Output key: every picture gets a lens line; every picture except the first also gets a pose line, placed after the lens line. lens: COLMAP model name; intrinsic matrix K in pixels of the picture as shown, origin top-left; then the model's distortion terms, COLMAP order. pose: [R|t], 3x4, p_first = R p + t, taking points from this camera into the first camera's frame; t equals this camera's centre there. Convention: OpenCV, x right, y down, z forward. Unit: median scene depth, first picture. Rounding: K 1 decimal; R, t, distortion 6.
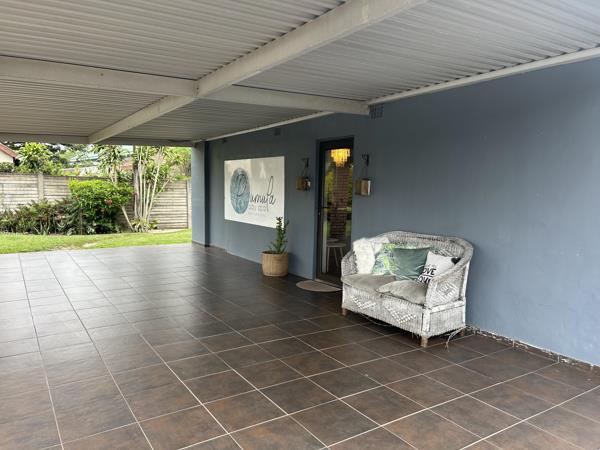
lens RADIAL K [[457.3, 0, 300.0], [0, 457.3, 225.0], [0, 0, 1]] dist [0.100420, -0.146151]
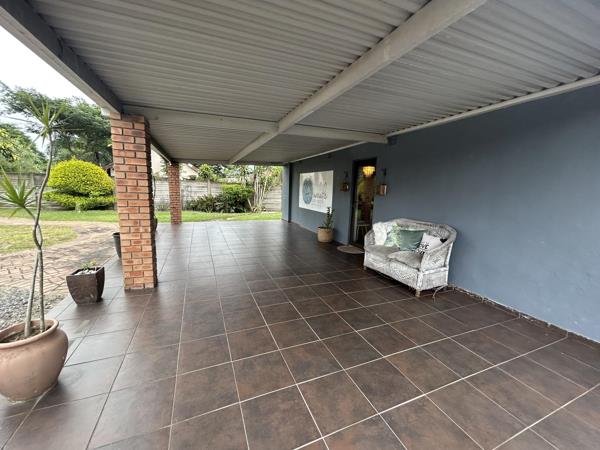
lens RADIAL K [[247.1, 0, 300.3], [0, 247.1, 223.4], [0, 0, 1]] dist [-0.001840, -0.000141]
pose [[0.983228, 0.039078, -0.178147, 0.023479], [-0.029530, 0.997997, 0.055938, -0.006958], [0.179977, -0.049739, 0.982413, 0.133005]]
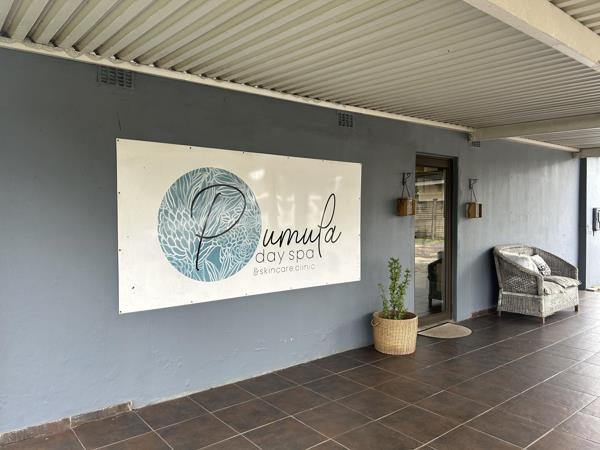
lens RADIAL K [[457.3, 0, 300.0], [0, 457.3, 225.0], [0, 0, 1]] dist [0.100420, -0.146151]
pose [[-0.120112, -0.050704, 0.991465, -1.016149], [0.078469, 0.995085, 0.060395, -0.172084], [-0.989654, 0.085053, -0.115543, 1.804250]]
